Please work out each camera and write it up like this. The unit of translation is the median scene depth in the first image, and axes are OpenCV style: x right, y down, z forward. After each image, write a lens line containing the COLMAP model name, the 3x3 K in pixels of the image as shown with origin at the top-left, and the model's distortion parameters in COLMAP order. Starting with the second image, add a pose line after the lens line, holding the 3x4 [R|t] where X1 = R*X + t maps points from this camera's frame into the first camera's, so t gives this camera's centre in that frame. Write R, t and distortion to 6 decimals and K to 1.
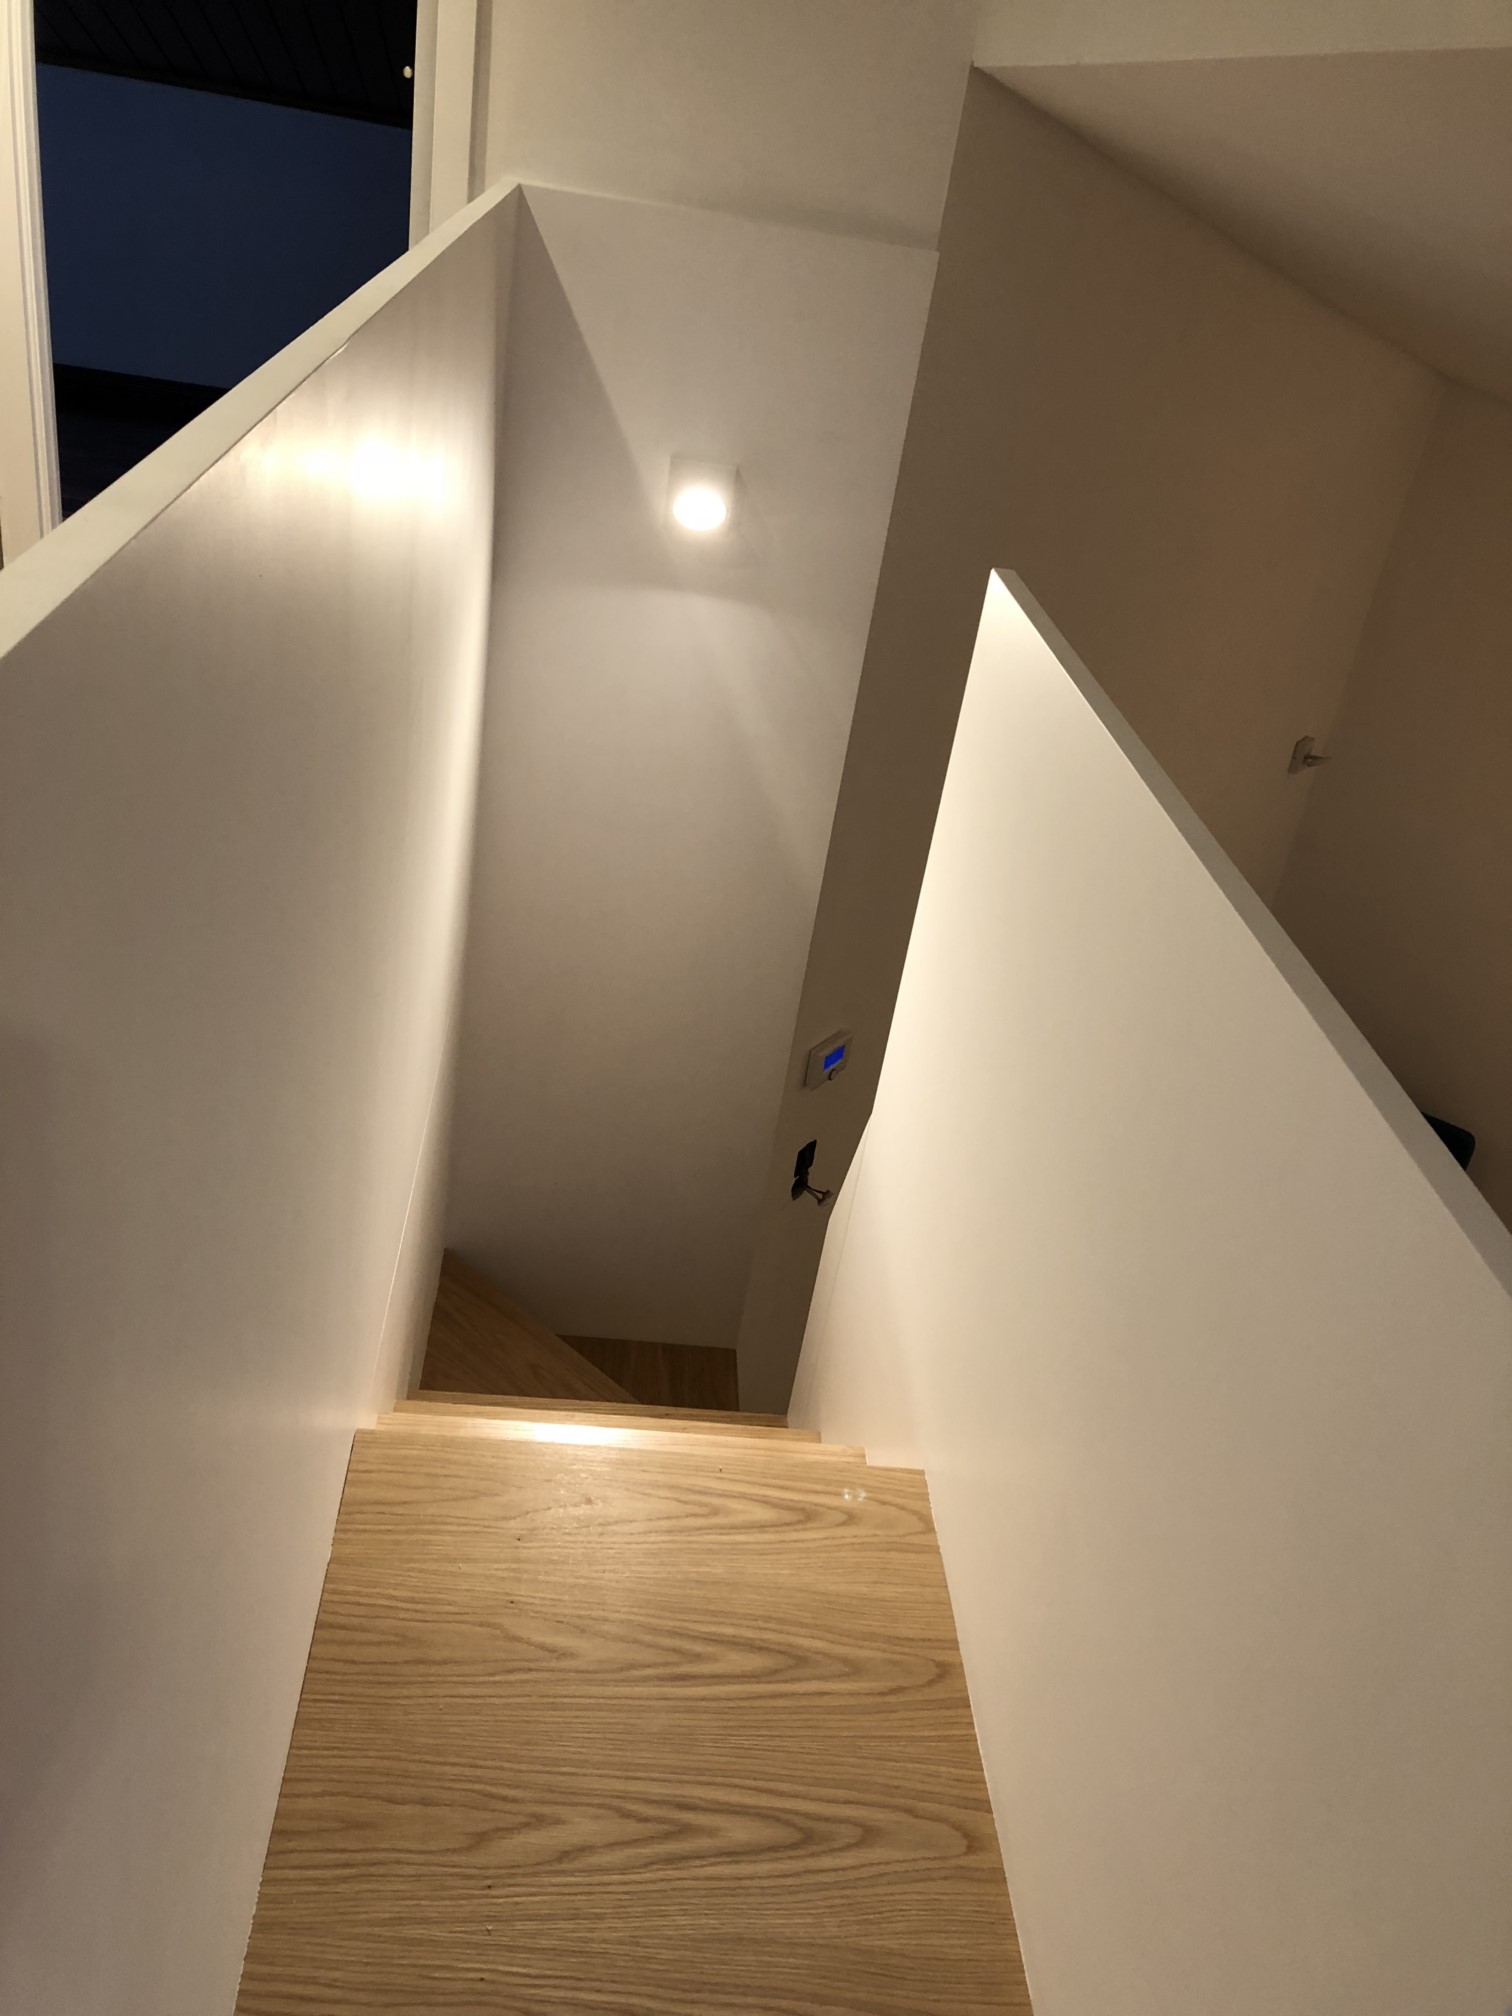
lens RADIAL K [[1660.2, 0, 756.0], [0, 1660.2, 1008.0], [0, 0, 1]] dist [0.042381, -0.069825]
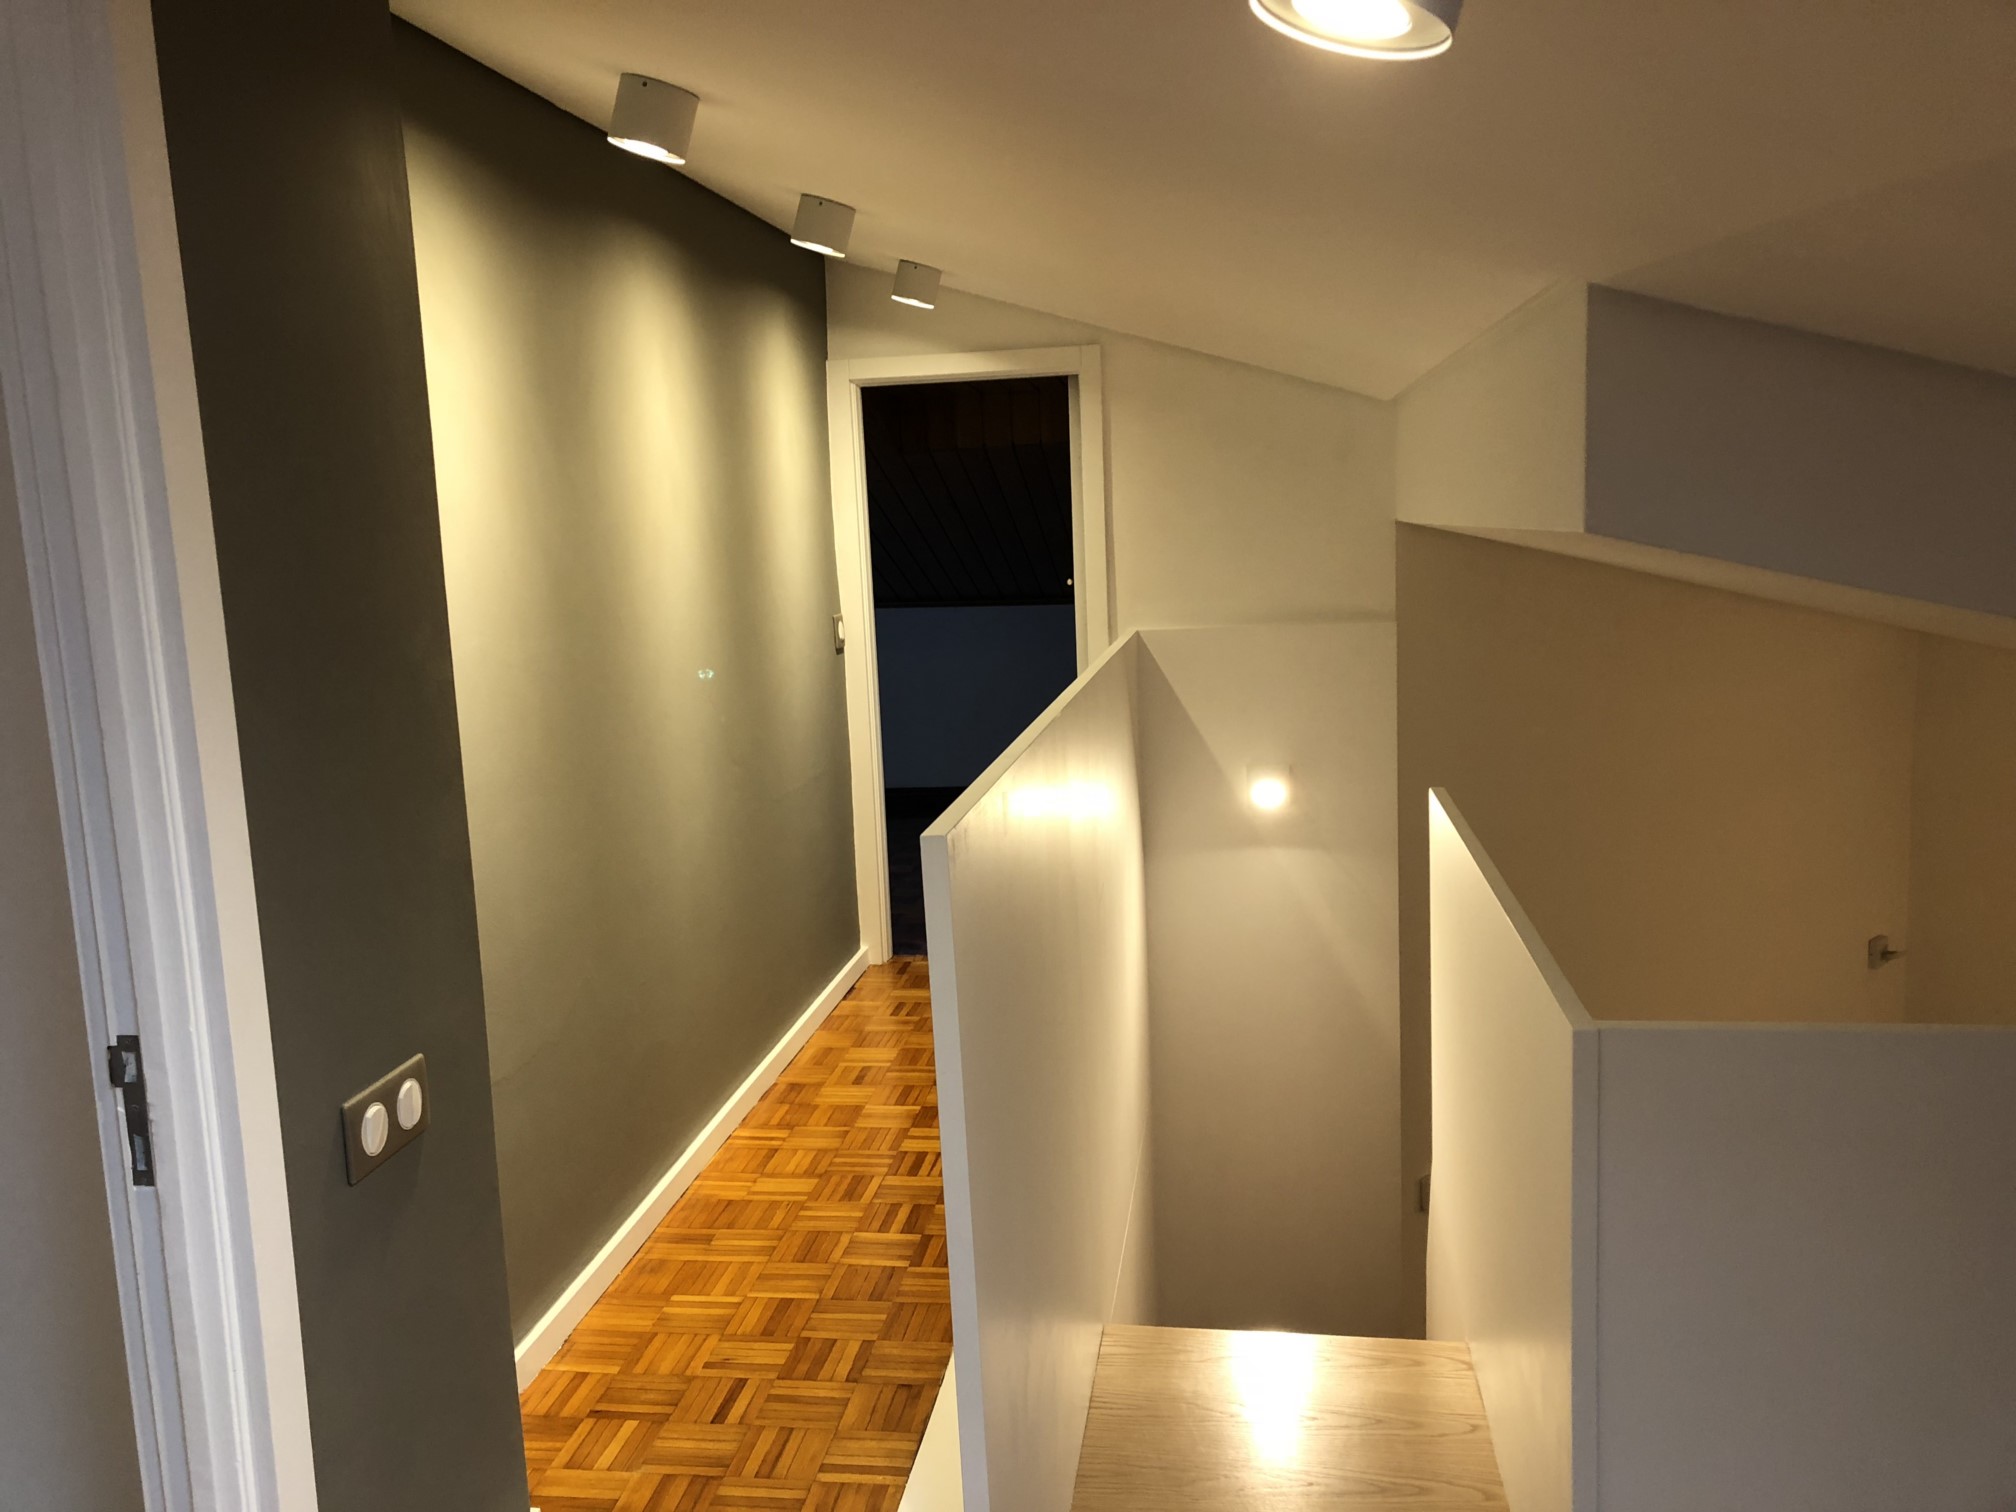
lens RADIAL K [[1660.2, 0, 1010.9], [0, 1660.2, 739.1], [0, 0, 1]] dist [0.042381, -0.069825]
pose [[0.960176, -0.159471, -0.229416, 0.102160], [0.062985, 0.923520, -0.378343, 0.237791], [0.272205, 0.348826, 0.896786, -0.505658]]
